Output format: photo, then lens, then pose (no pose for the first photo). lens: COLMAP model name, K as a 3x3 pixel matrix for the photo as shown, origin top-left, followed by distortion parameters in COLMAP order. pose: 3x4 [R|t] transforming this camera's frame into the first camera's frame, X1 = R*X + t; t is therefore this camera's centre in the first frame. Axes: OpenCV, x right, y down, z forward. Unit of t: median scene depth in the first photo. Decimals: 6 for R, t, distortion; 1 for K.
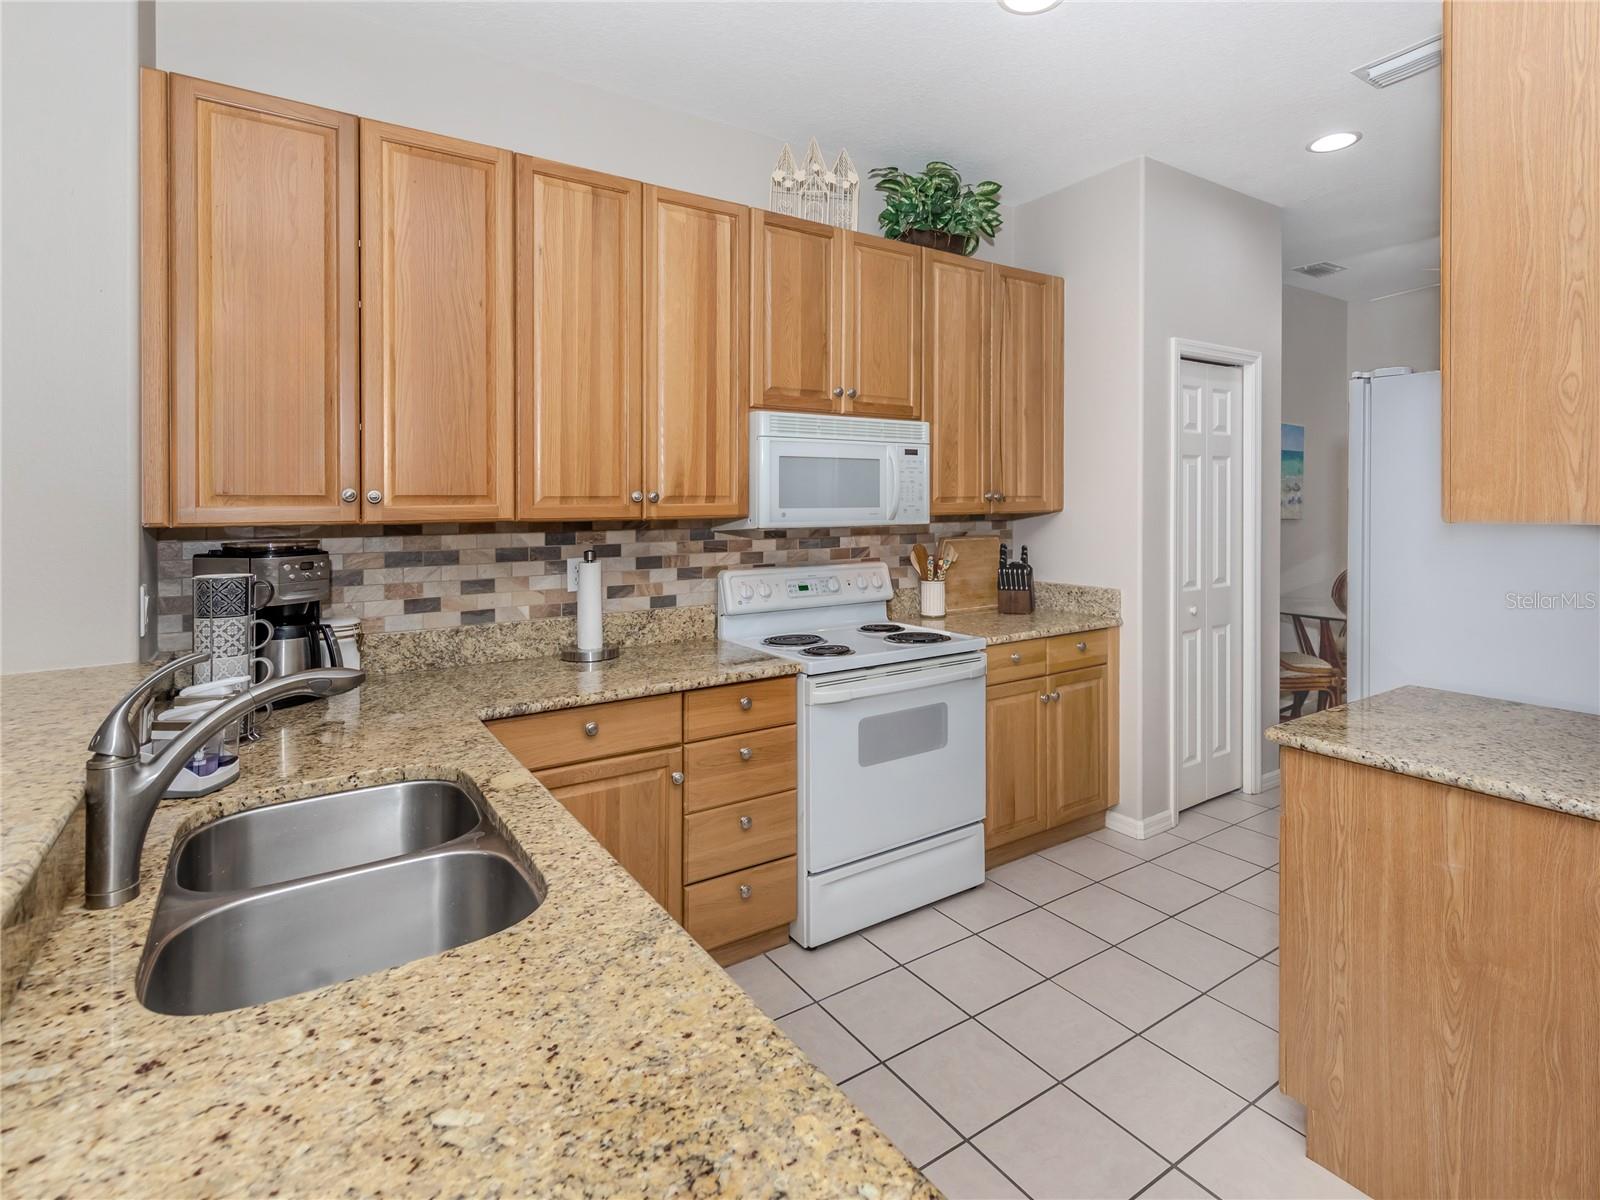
lens RADIAL K [[783.5, 0, 801.9], [0, 783.5, 579.5], [0, 0, 1]] dist [-0.002601, -0.000333]
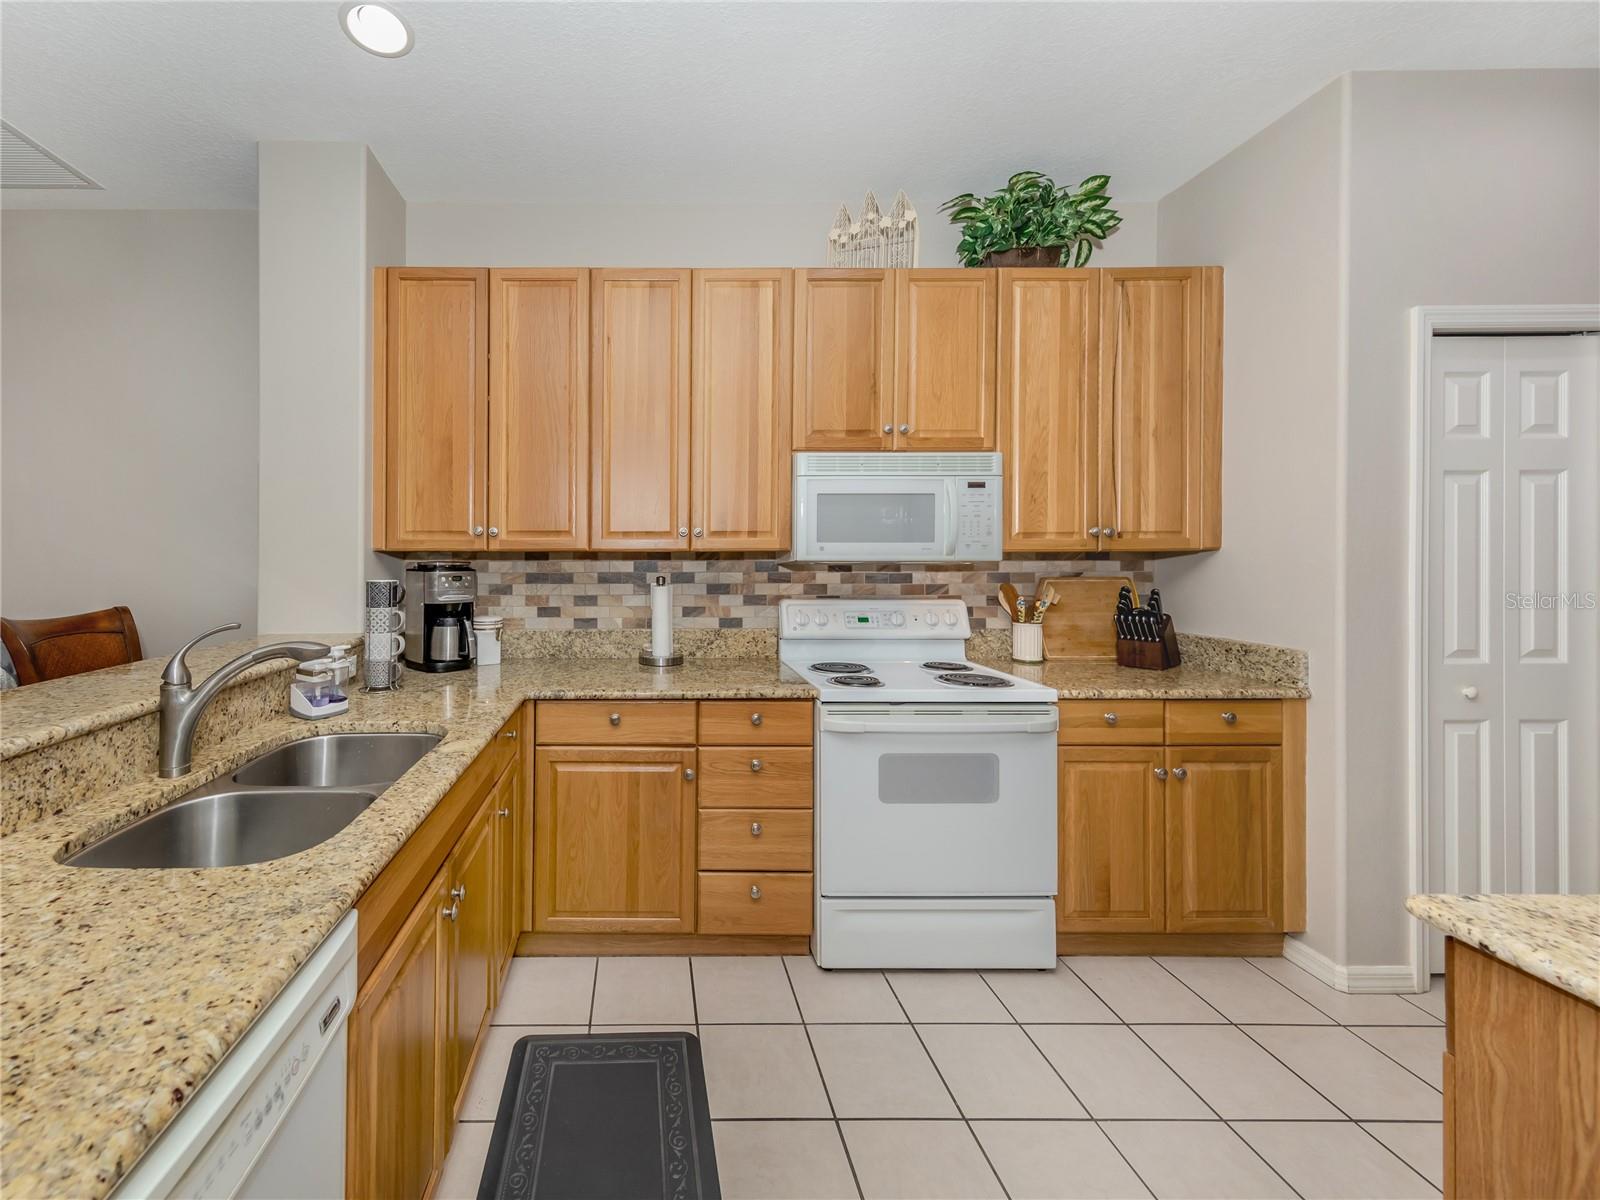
lens RADIAL K [[597.6, 0, 648.5], [0, 597.6, 590.9], [0, 0, 1]] dist [0.002404, 0.000014]
pose [[0.837817, 0.042330, -0.544308, 0.217200], [-0.059118, 0.998161, -0.013372, -0.000250], [0.542741, 0.043381, 0.838779, 0.185819]]
